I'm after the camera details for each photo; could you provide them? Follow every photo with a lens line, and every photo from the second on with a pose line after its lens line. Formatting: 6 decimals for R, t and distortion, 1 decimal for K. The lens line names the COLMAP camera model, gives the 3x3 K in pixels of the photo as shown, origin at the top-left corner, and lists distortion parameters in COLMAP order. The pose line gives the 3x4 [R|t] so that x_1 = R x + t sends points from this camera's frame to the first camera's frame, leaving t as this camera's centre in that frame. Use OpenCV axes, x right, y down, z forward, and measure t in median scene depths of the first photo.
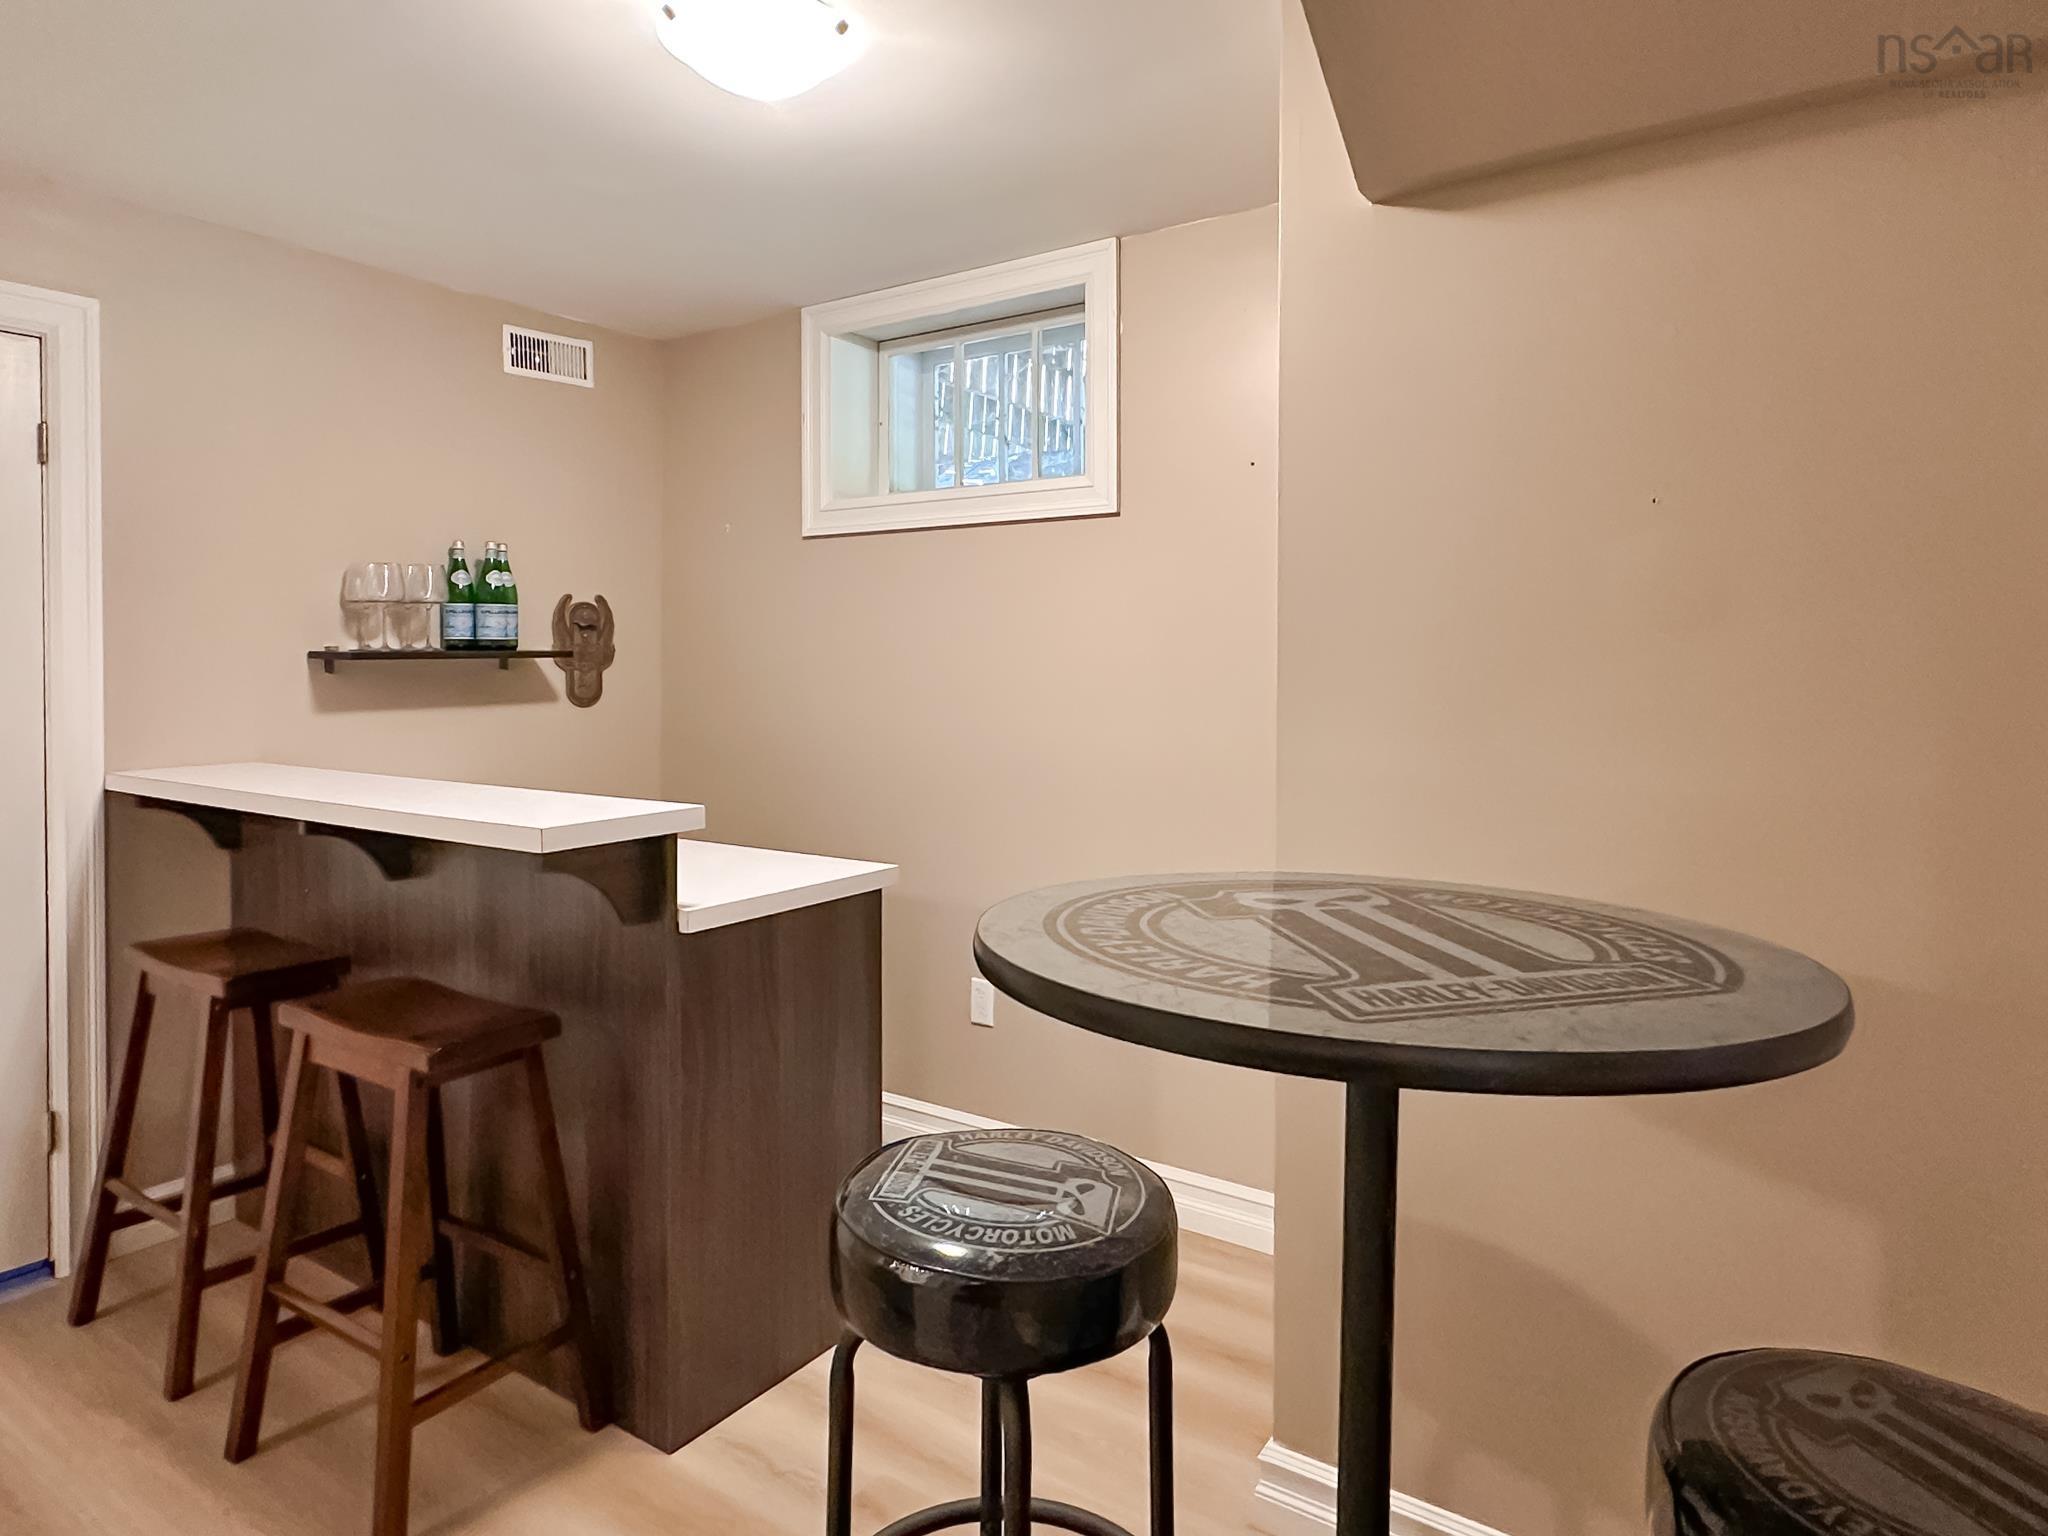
lens RADIAL K [[1234.5, 0, 1030.1], [0, 1234.5, 675.9], [0, 0, 1]] dist [-0.000971, -0.001084]
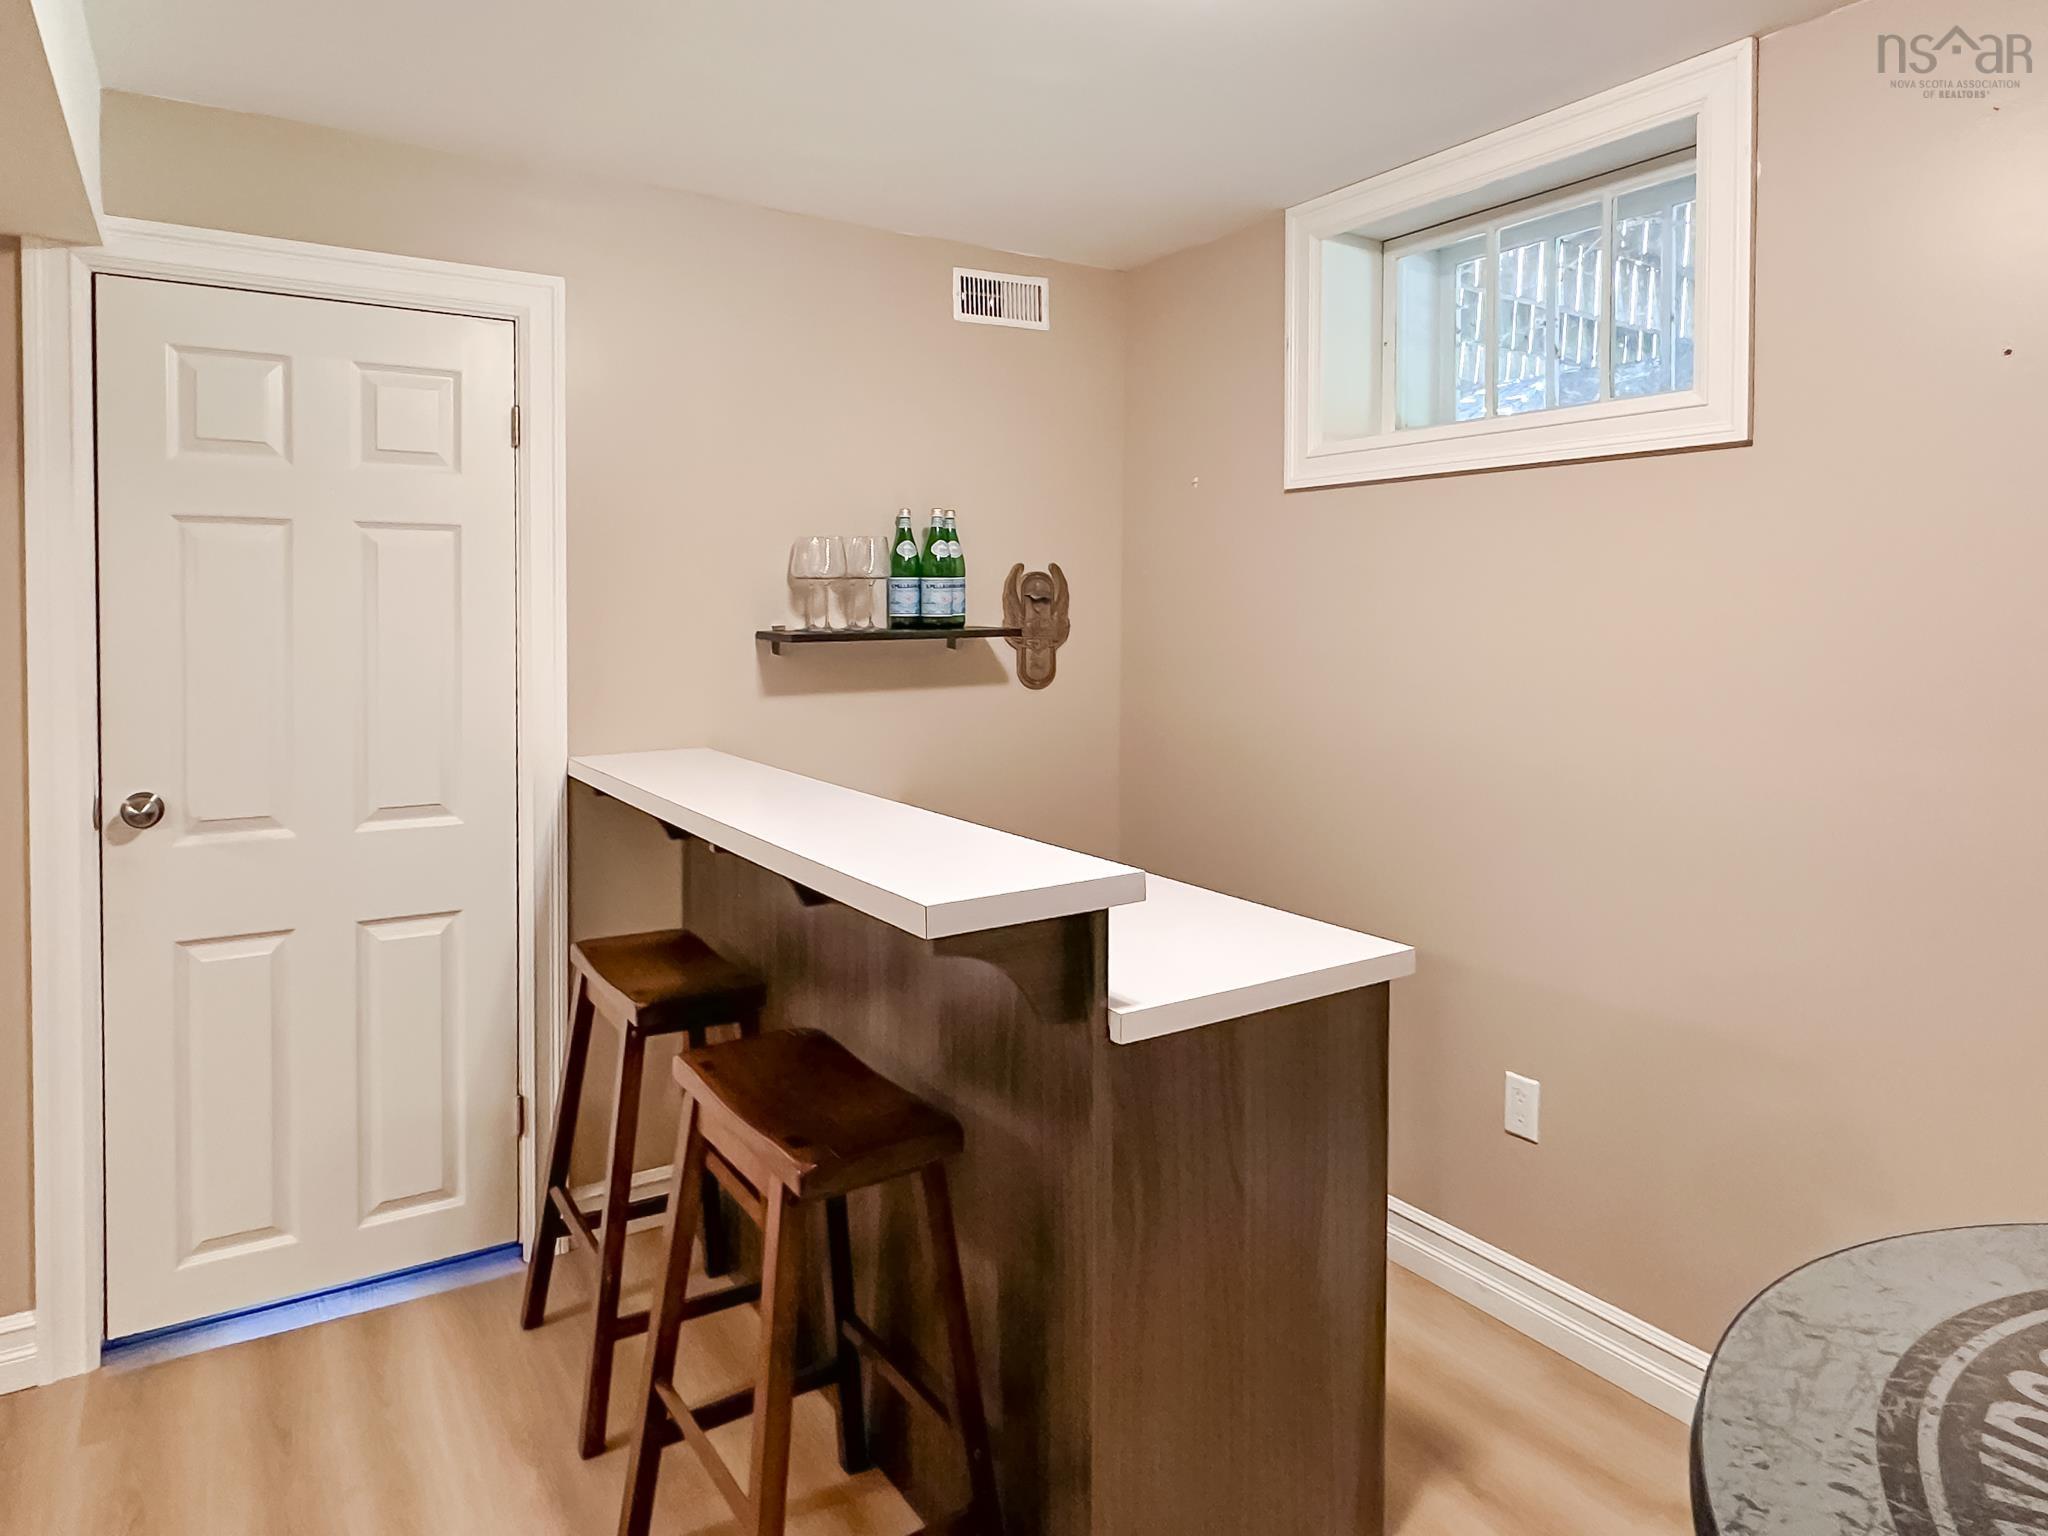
lens RADIAL K [[1276.7, 0, 986.4], [0, 1276.7, 640.6], [0, 0, 1]] dist [-0.004364, -0.000590]
pose [[0.916290, 0.010804, -0.400369, -0.028203], [-0.006706, 0.999910, 0.011635, -0.023191], [0.400459, -0.007976, 0.916280, 0.157067]]
